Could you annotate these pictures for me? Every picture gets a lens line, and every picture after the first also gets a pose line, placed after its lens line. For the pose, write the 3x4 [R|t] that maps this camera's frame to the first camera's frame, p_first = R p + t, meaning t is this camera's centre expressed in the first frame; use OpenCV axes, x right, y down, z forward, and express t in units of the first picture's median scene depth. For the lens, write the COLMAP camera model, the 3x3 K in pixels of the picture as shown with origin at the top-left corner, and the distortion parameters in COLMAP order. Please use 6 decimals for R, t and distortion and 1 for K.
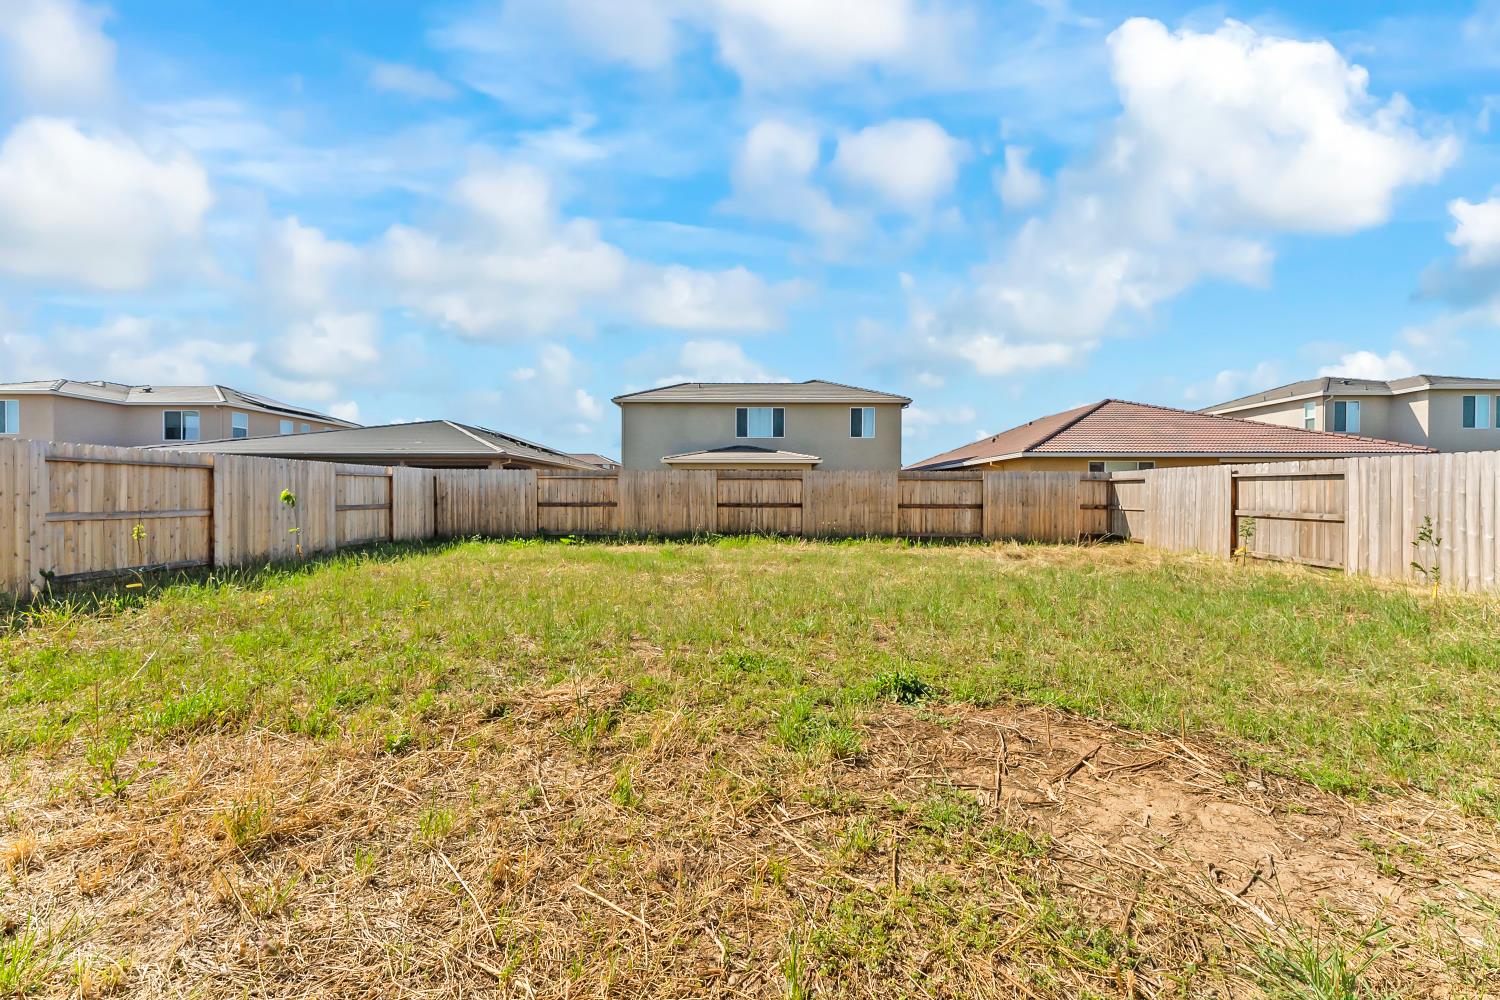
lens RADIAL K [[595.6, 0, 747.5], [0, 595.6, 504.2], [0, 0, 1]] dist [0.000219, 0.000192]
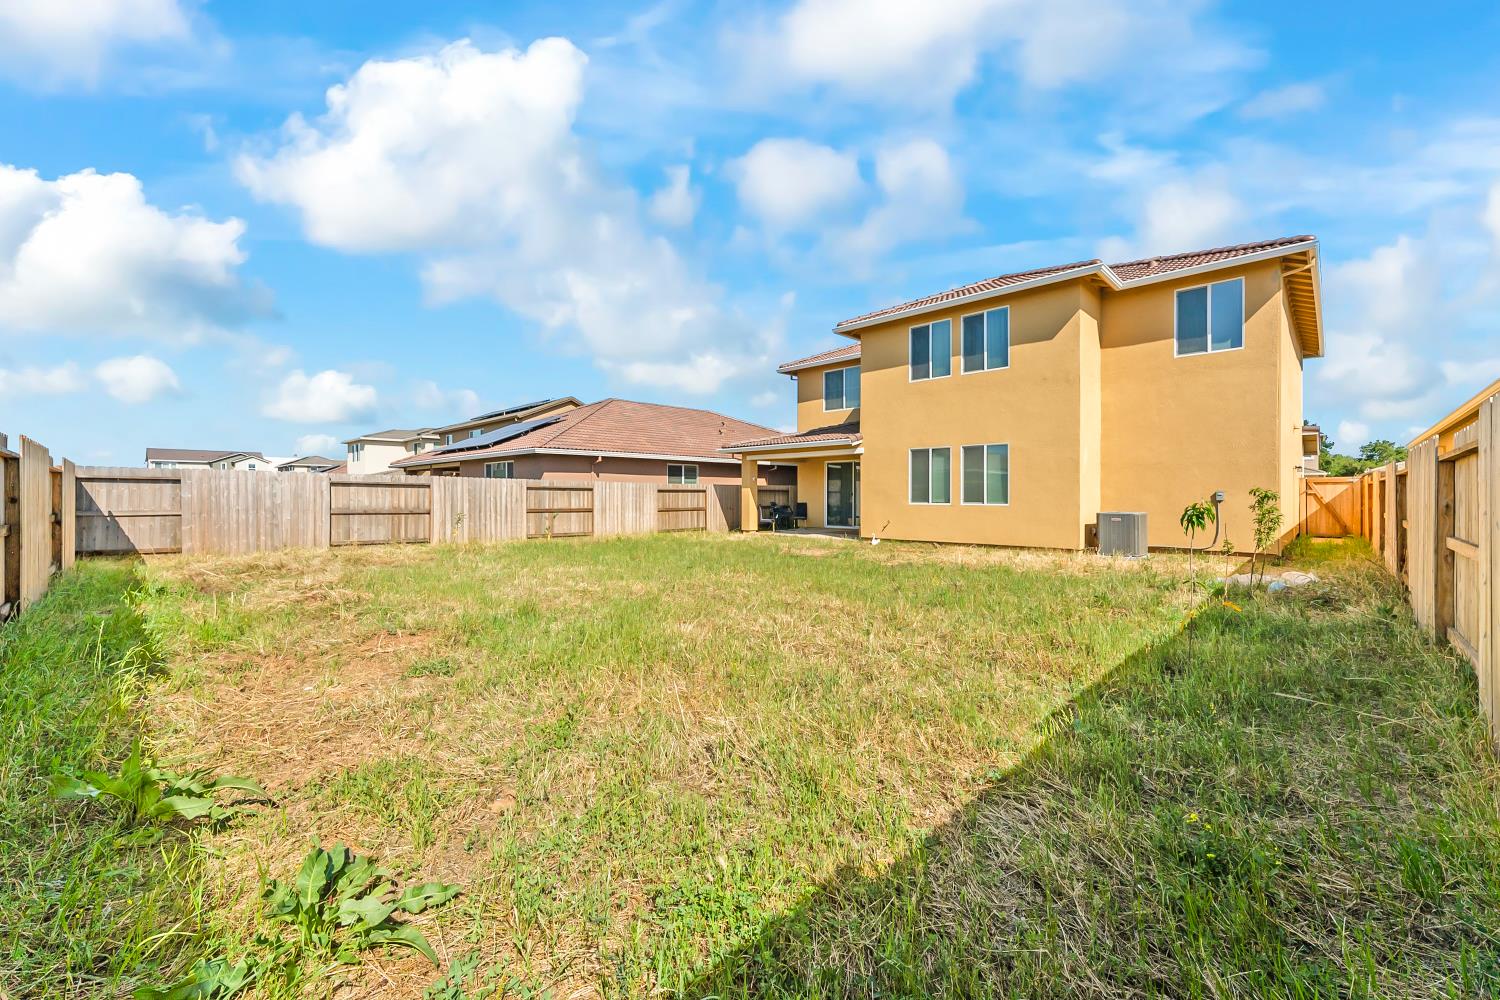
lens RADIAL K [[596.9, 0, 743.8], [0, 596.9, 489.4], [0, 0, 1]] dist [-0.000390, -0.000130]
pose [[-0.716278, 0.006213, 0.697788, -0.491313], [0.007182, 0.999973, -0.001532, -0.017857], [-0.697778, 0.003914, -0.716303, 0.940520]]
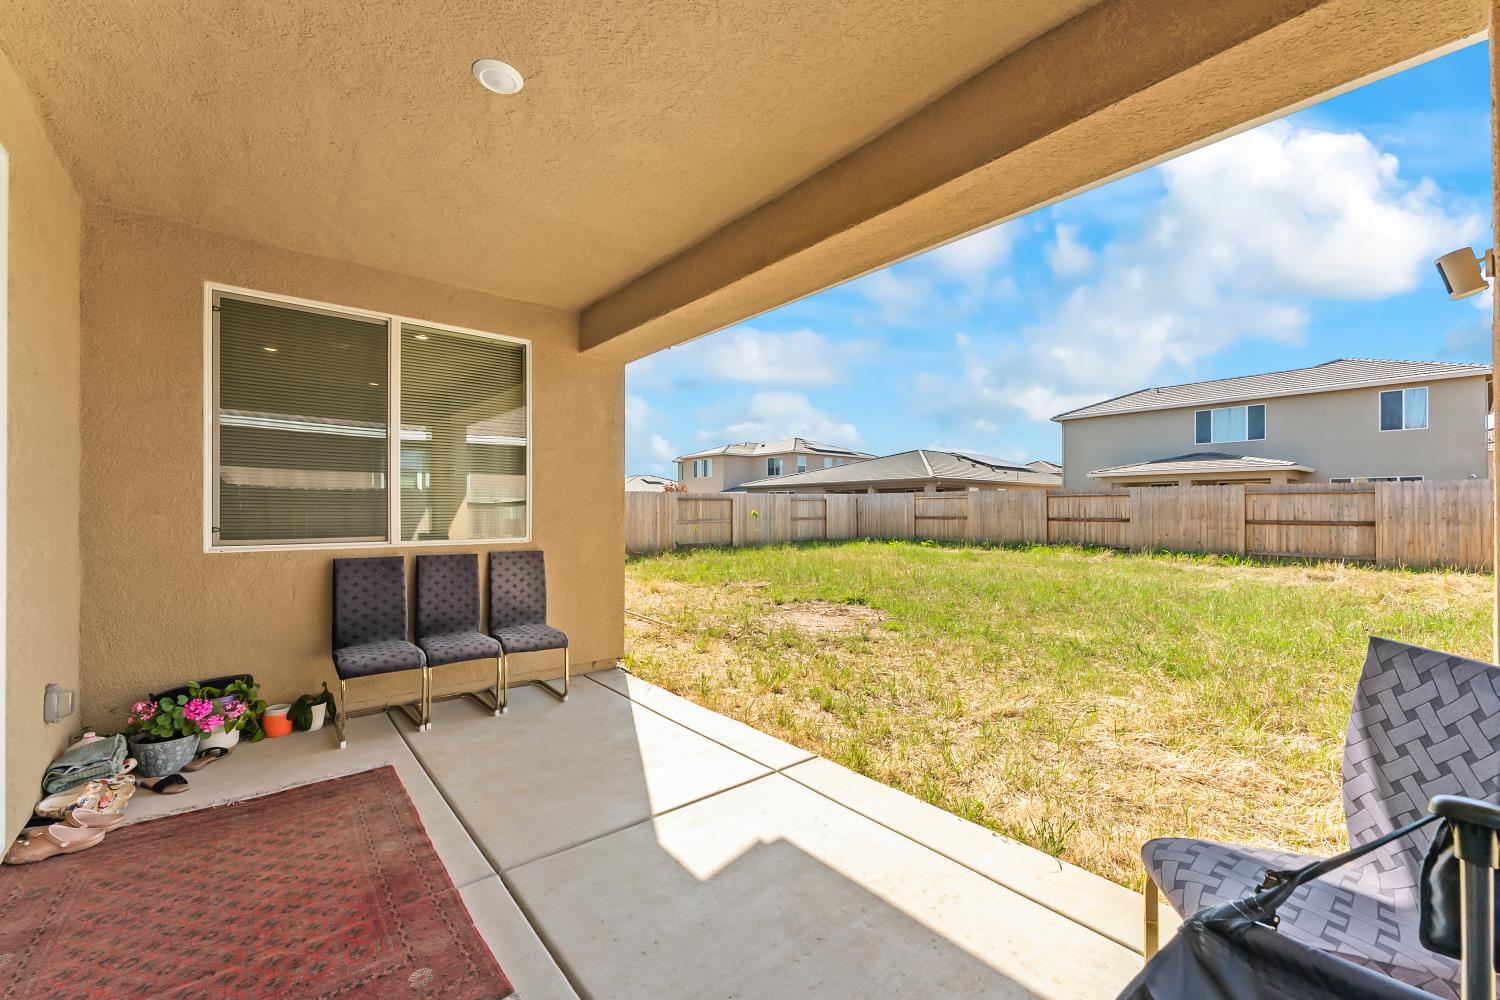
lens RADIAL K [[595.6, 0, 747.5], [0, 595.6, 504.2], [0, 0, 1]] dist [0.000219, 0.000192]
pose [[0.651102, -0.009371, -0.758933, 0.455984], [-0.005235, 0.999845, -0.016836, -0.005195], [0.758973, 0.014935, 0.650951, -0.212771]]
